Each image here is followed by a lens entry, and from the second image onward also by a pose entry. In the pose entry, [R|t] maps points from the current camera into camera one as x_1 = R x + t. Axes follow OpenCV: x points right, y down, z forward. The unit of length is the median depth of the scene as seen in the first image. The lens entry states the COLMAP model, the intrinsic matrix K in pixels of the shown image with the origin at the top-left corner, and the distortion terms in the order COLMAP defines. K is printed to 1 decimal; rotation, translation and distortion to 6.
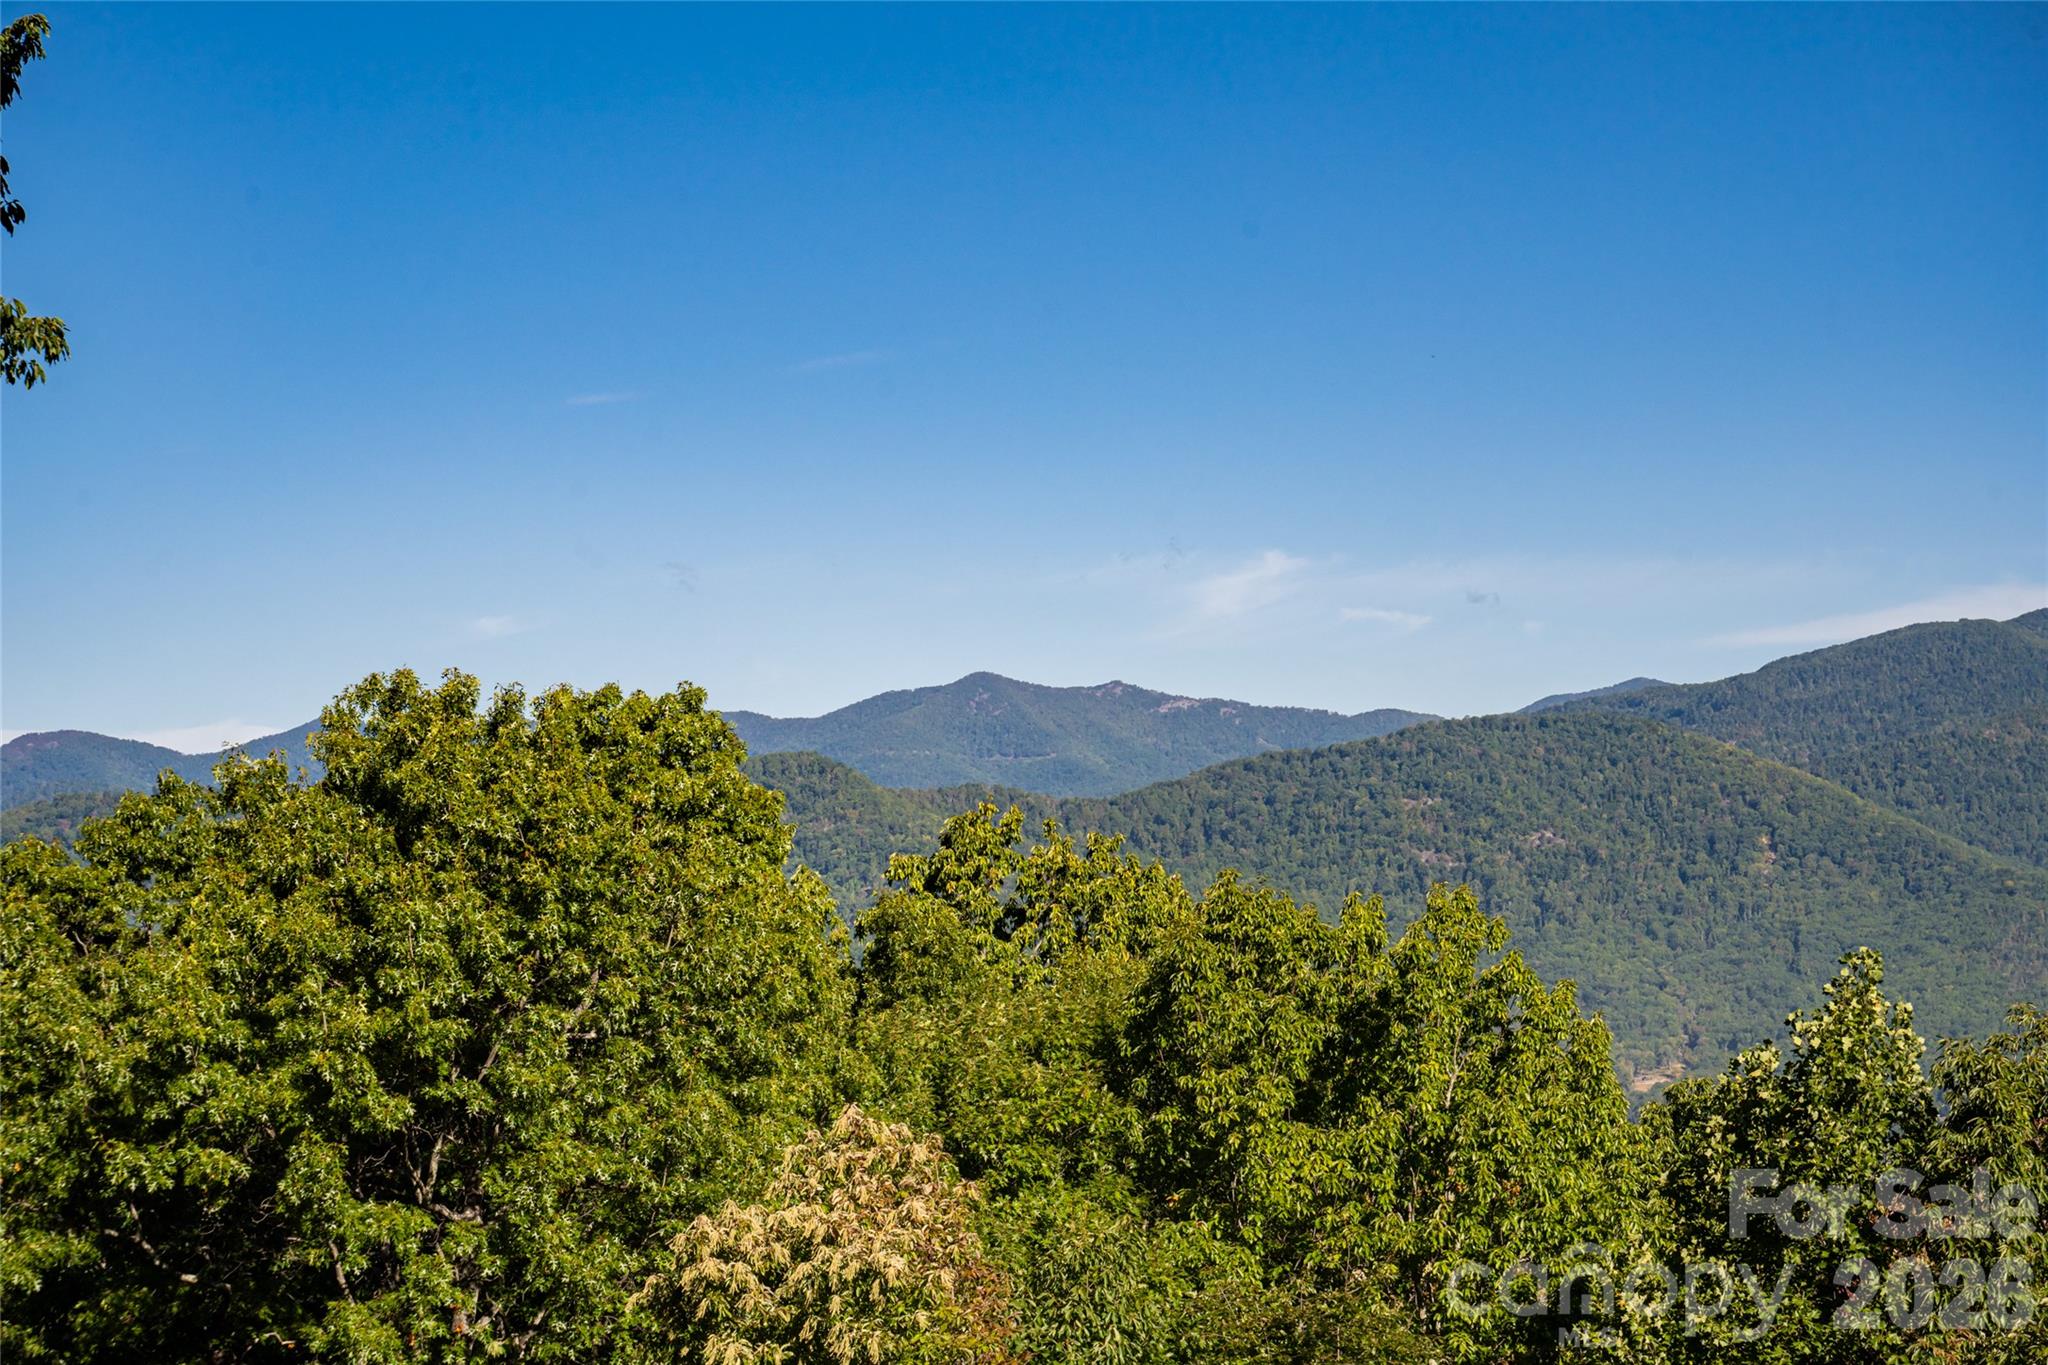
lens RADIAL K [[4154.4, 0, 1024.0], [0, 4154.4, 682.5], [0, 0, 1]] dist [-0.017829, 0.022612]
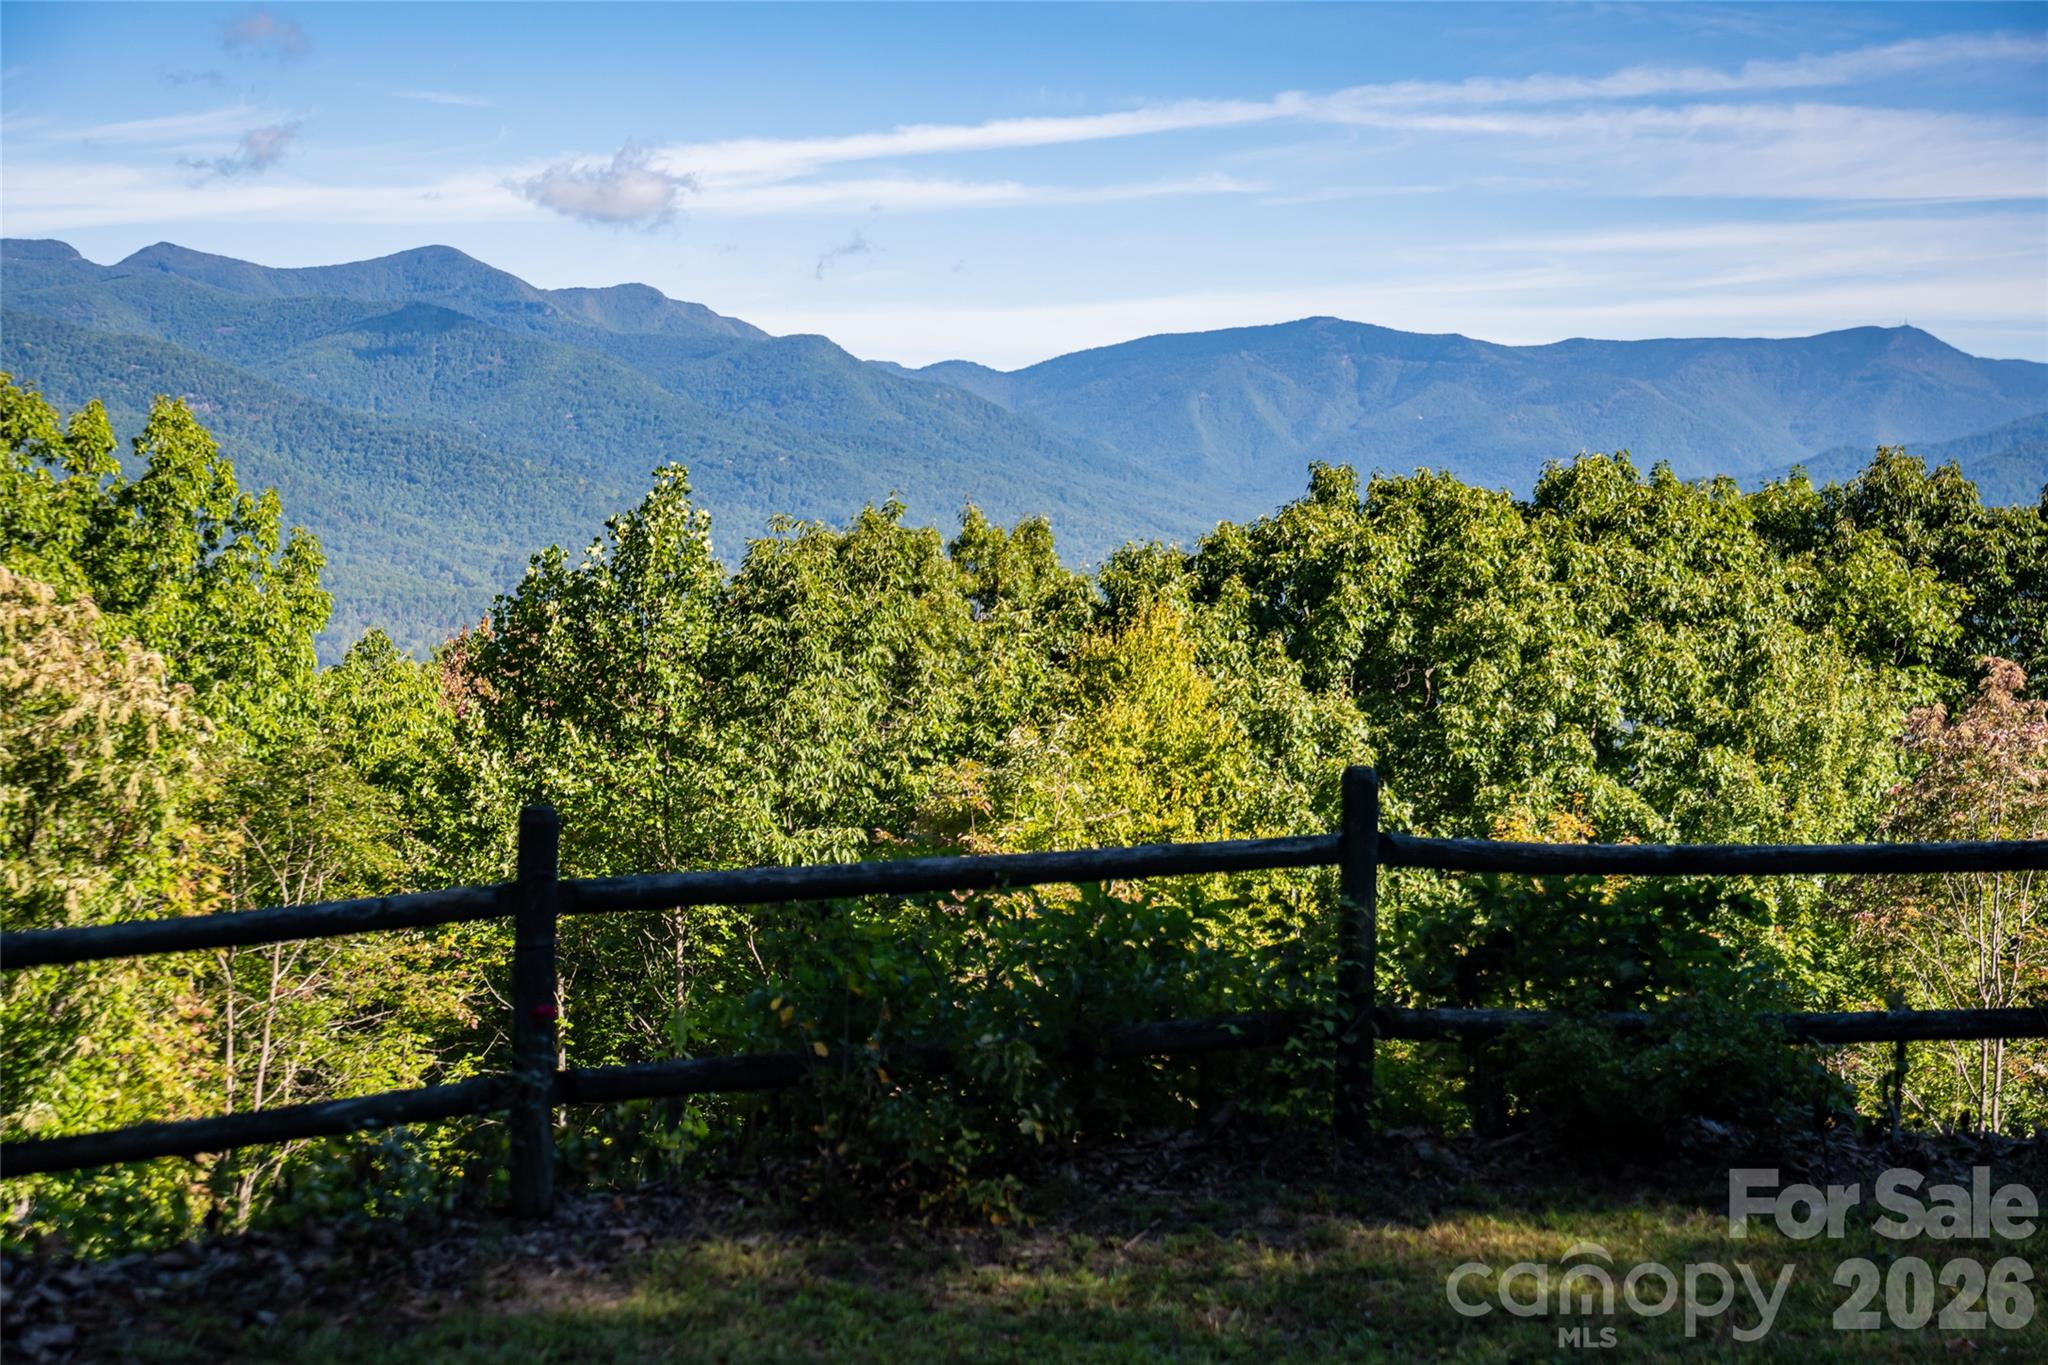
lens RADIAL K [[3563.8, 0, 1024.0], [0, 3563.8, 682.5], [0, 0, 1]] dist [-0.002921, -0.047837]
pose [[0.811419, 0.005958, 0.584435, -0.280571], [-0.068246, 0.994074, 0.084618, 0.030020], [-0.580467, -0.108546, 0.807016, 0.101095]]
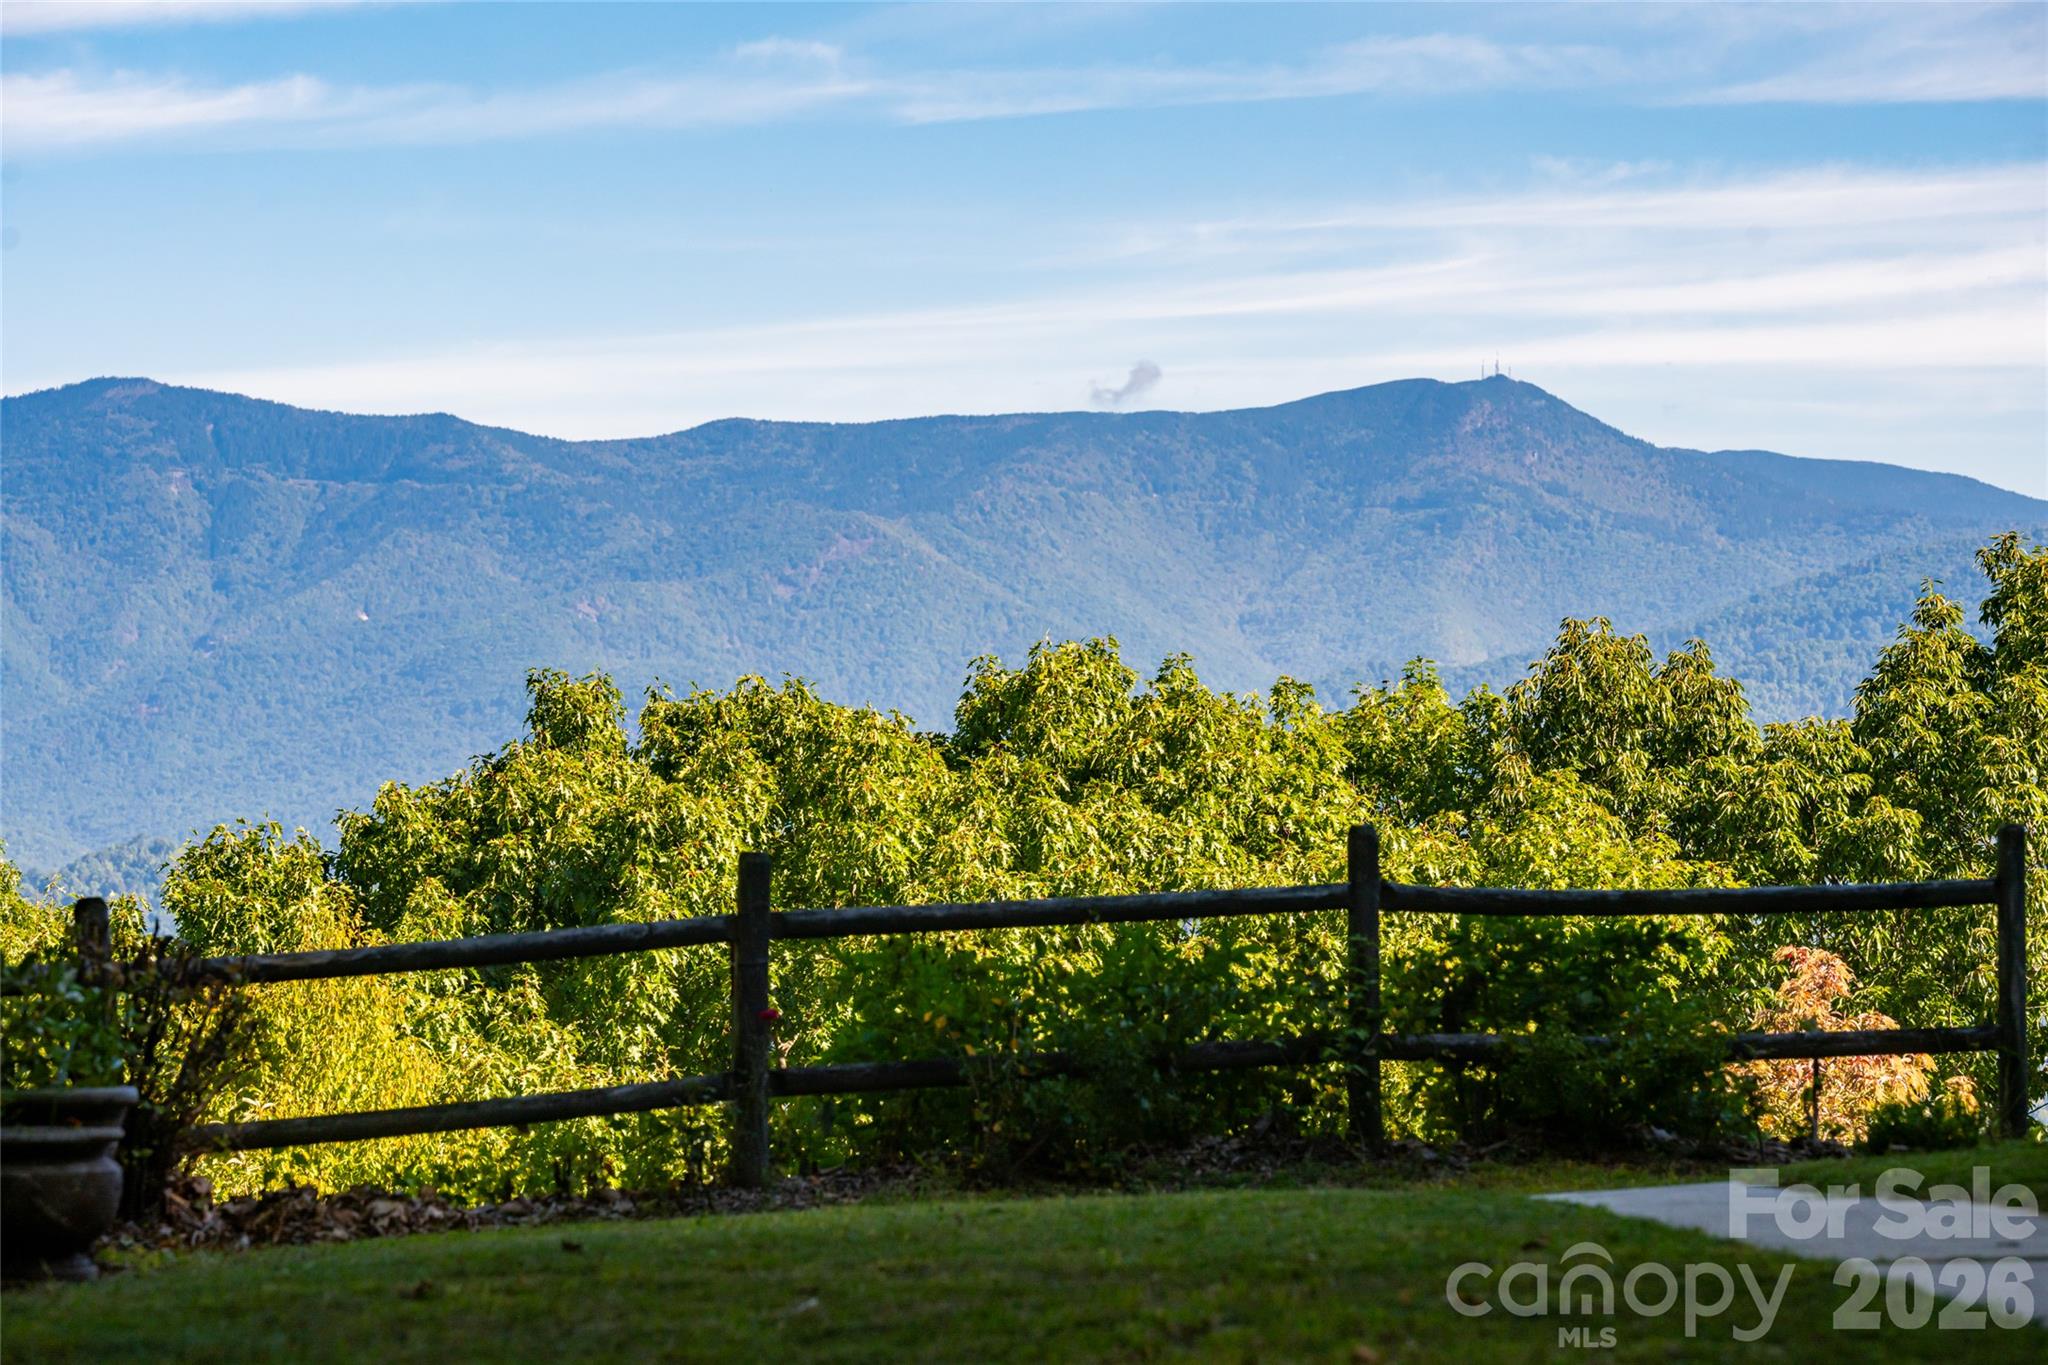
lens RADIAL K [[8687.9, 0, 1024.0], [0, 8687.9, 682.5], [0, 0, 1]] dist [0.190619, 0.048972]
pose [[0.690043, 0.027910, 0.723230, -0.547666], [-0.047646, 0.998840, 0.006913, 0.037359], [-0.722199, -0.039229, 0.690572, -0.104236]]
